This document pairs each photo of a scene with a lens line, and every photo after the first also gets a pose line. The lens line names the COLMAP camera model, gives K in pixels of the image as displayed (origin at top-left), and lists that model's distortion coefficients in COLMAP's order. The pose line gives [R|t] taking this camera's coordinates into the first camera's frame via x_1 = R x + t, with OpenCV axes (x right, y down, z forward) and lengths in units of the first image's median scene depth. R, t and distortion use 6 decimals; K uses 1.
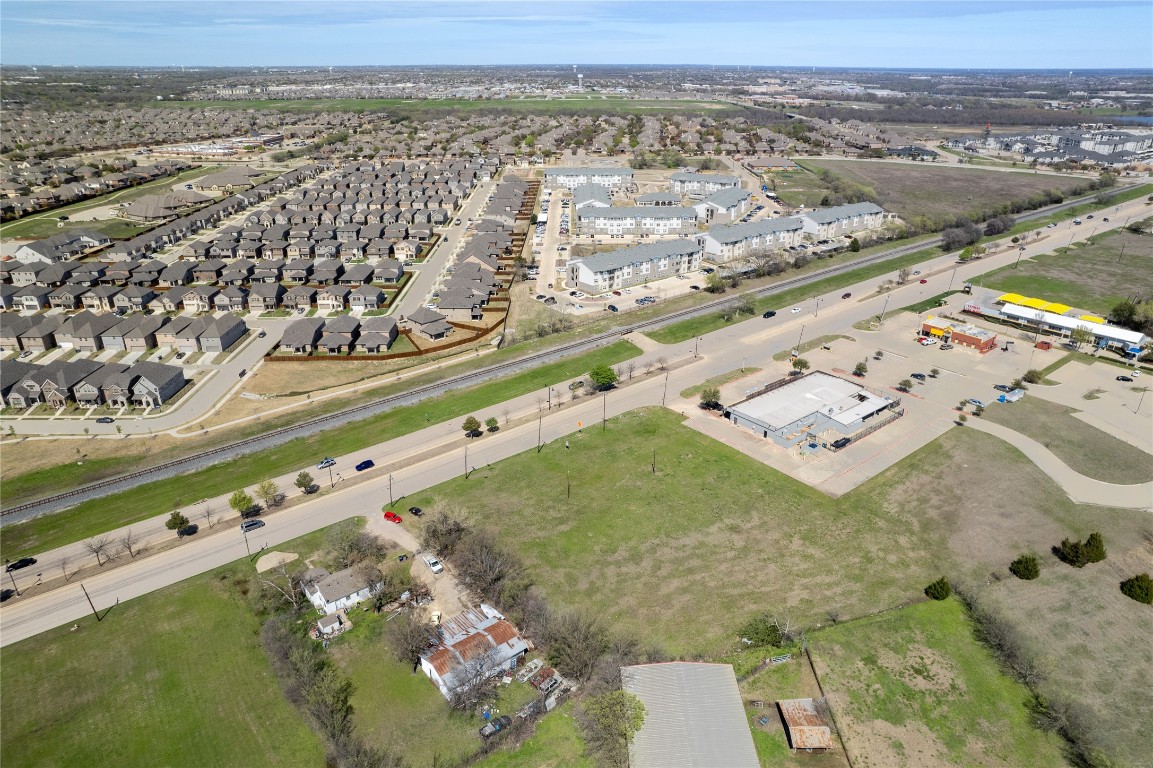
lens RADIAL K [[748.5, 0, 576.9], [0, 748.5, 389.4], [0, 0, 1]] dist [-0.073320, 0.063476]
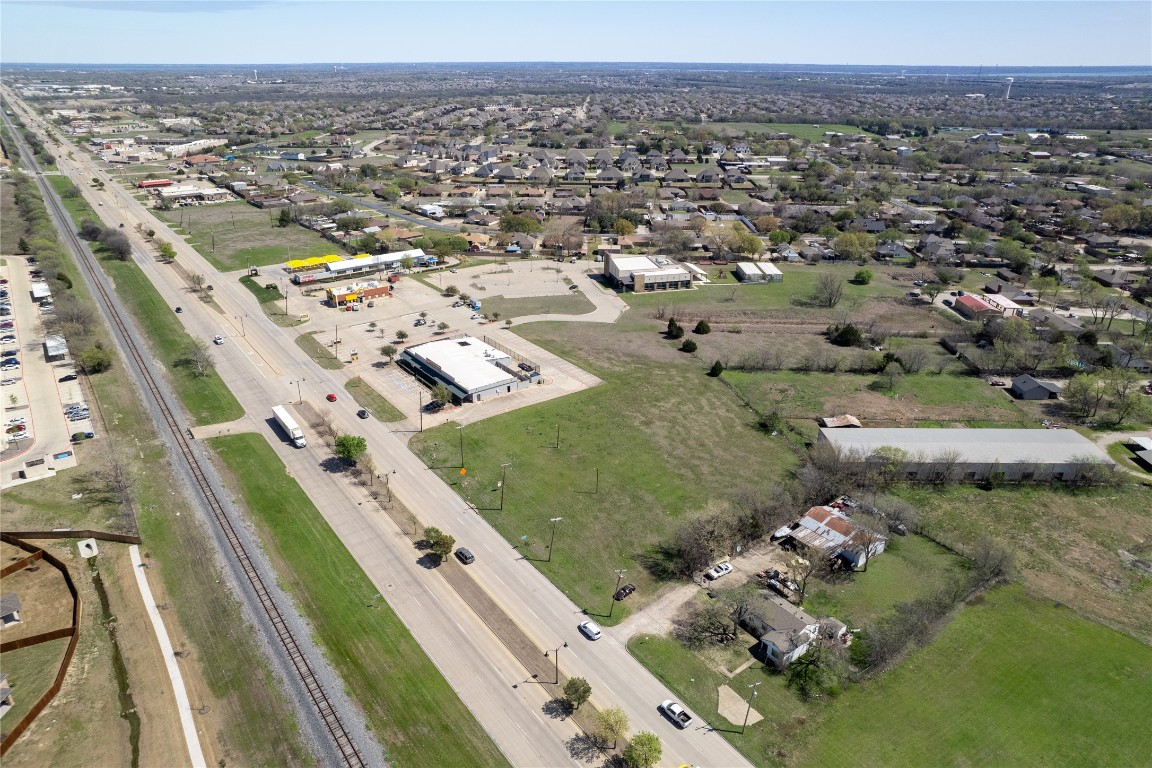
lens RADIAL K [[755.3, 0, 574.7], [0, 755.3, 385.7], [0, 0, 1]] dist [-0.067228, 0.058642]
pose [[0.038605, -0.401689, 0.914962, -0.587126], [0.404819, 0.843427, 0.353203, -0.229898], [-0.913581, 0.356759, 0.195172, 0.526764]]
